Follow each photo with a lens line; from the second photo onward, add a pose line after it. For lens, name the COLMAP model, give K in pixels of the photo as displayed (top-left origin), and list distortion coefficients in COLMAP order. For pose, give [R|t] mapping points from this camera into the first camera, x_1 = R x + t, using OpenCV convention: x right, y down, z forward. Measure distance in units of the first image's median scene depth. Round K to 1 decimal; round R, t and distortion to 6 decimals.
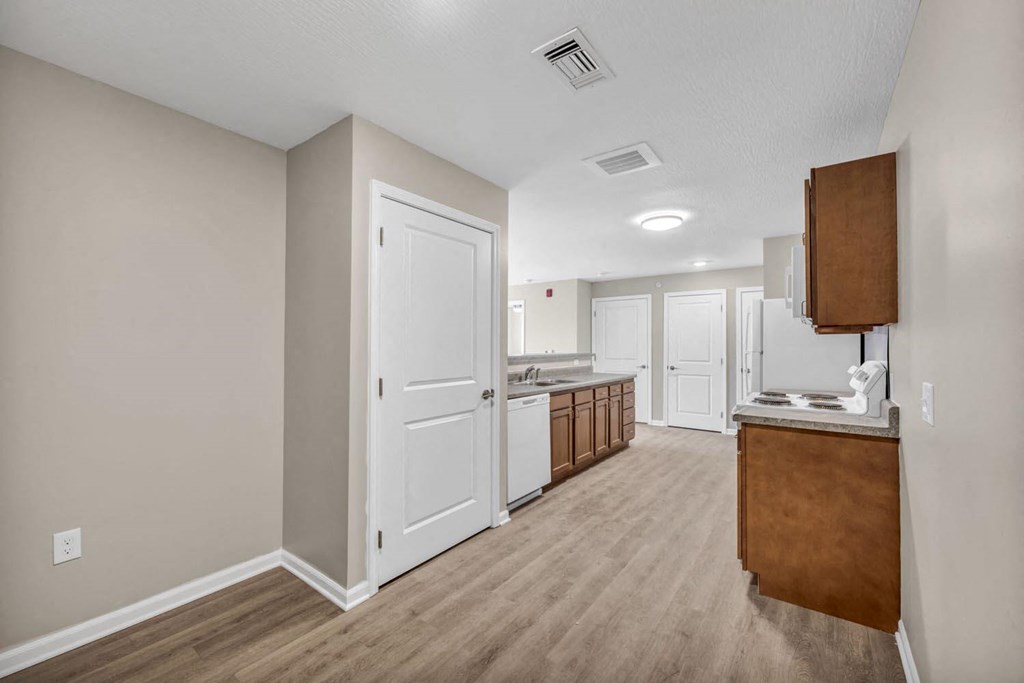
lens RADIAL K [[416.0, 0, 513.6], [0, 416.0, 340.8], [0, 0, 1]] dist [0.001428, -0.000170]
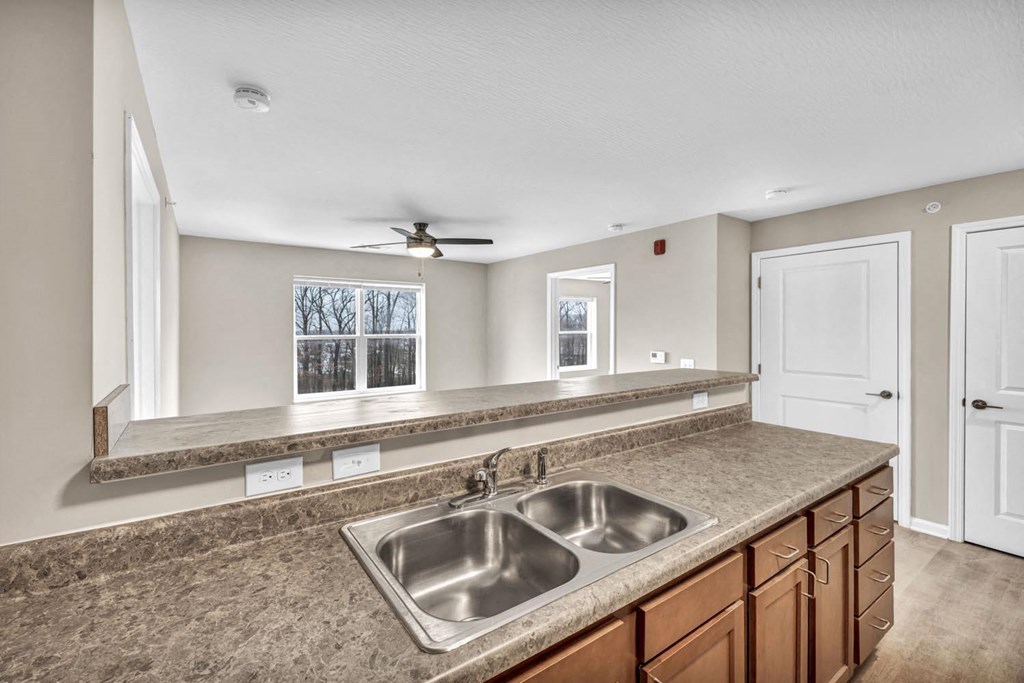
lens RADIAL K [[420.1, 0, 515.2], [0, 420.1, 328.3], [0, 0, 1]] dist [0.020763, -0.000353]
pose [[0.943215, -0.011192, -0.331994, 0.139289], [0.014153, 0.999879, 0.006503, -0.027155], [0.331881, -0.010833, 0.943259, 0.671341]]
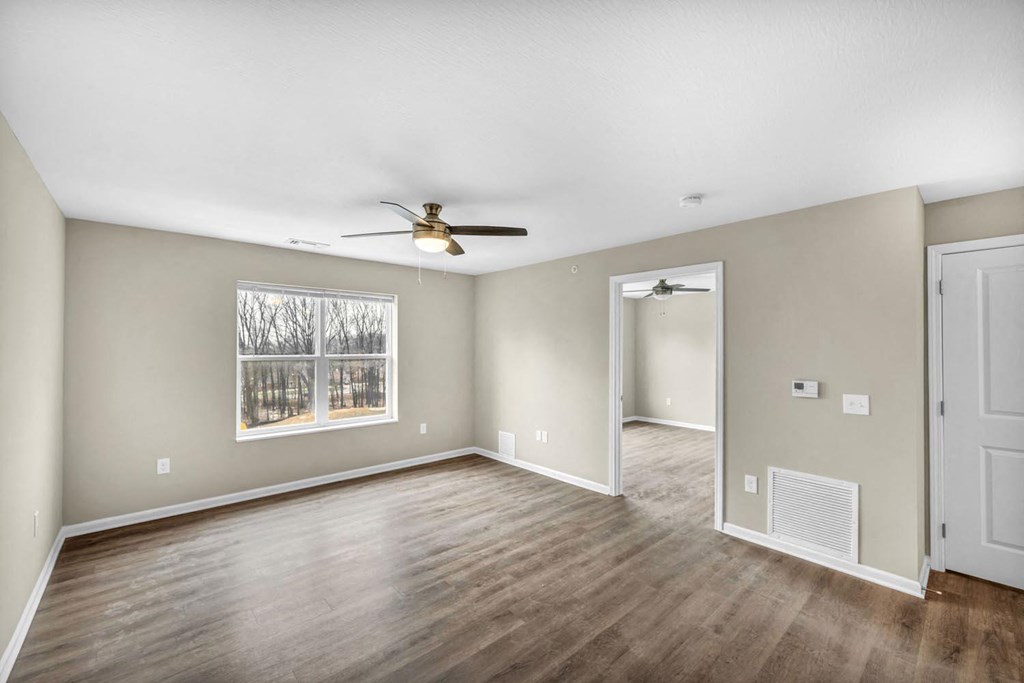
lens RADIAL K [[408.5, 0, 511.3], [0, 408.5, 346.5], [0, 0, 1]] dist [0.000256, -0.000280]
pose [[0.975194, -0.007735, -0.221217, -0.165767], [0.009538, 0.999929, 0.007087, -0.033265], [0.221146, -0.009022, 0.975199, 0.925752]]
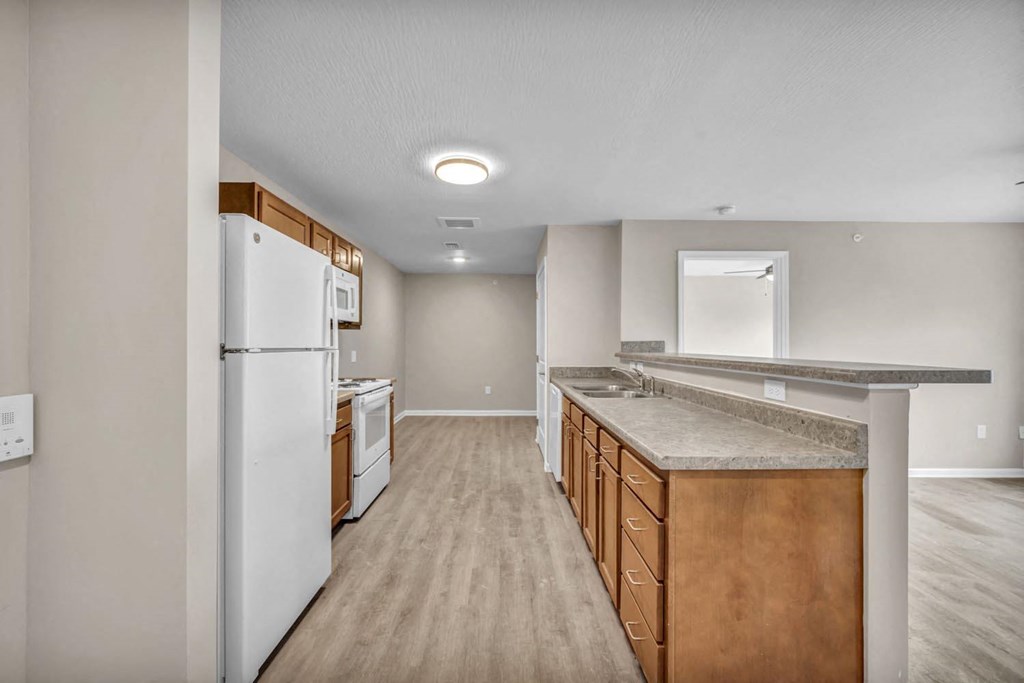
lens RADIAL K [[425.1, 0, 506.6], [0, 425.1, 344.3], [0, 0, 1]] dist [0.118342, -0.000013]
pose [[-0.803628, -0.007892, -0.595079, 0.621147], [-0.000382, 0.999919, -0.012745, 0.024357], [0.595131, -0.010015, -0.803566, 1.378387]]
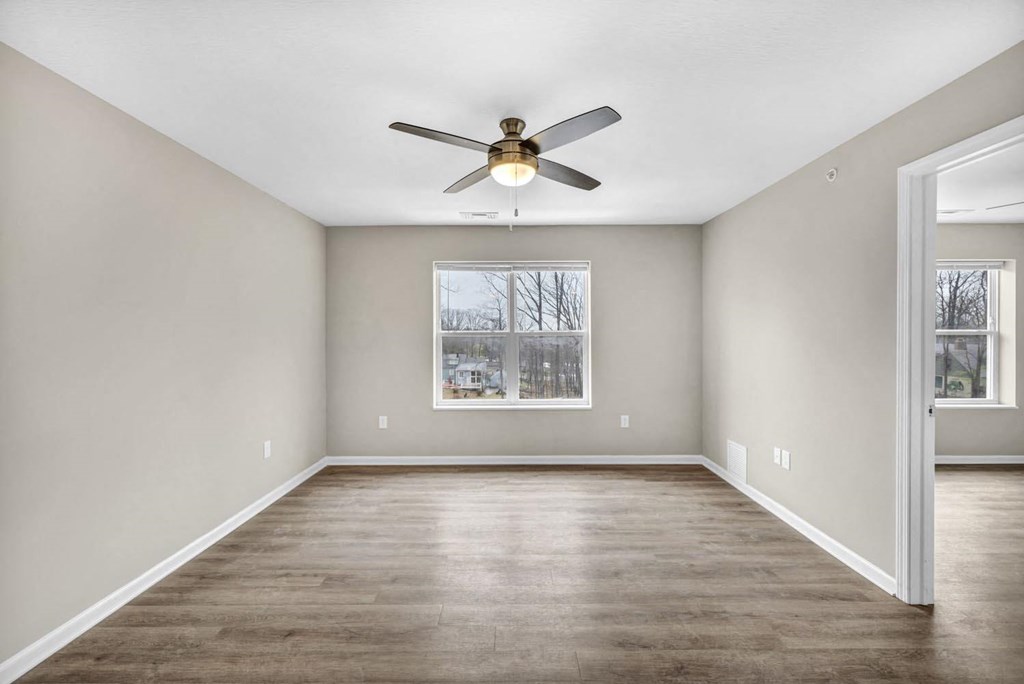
lens RADIAL K [[421.2, 0, 519.8], [0, 421.2, 339.5], [0, 0, 1]] dist [-0.001649, -0.000309]
pose [[0.587616, 0.000316, -0.809140, -0.021451], [0.018172, 0.999743, 0.013587, -0.001504], [0.808936, -0.022688, 0.587459, 1.234403]]
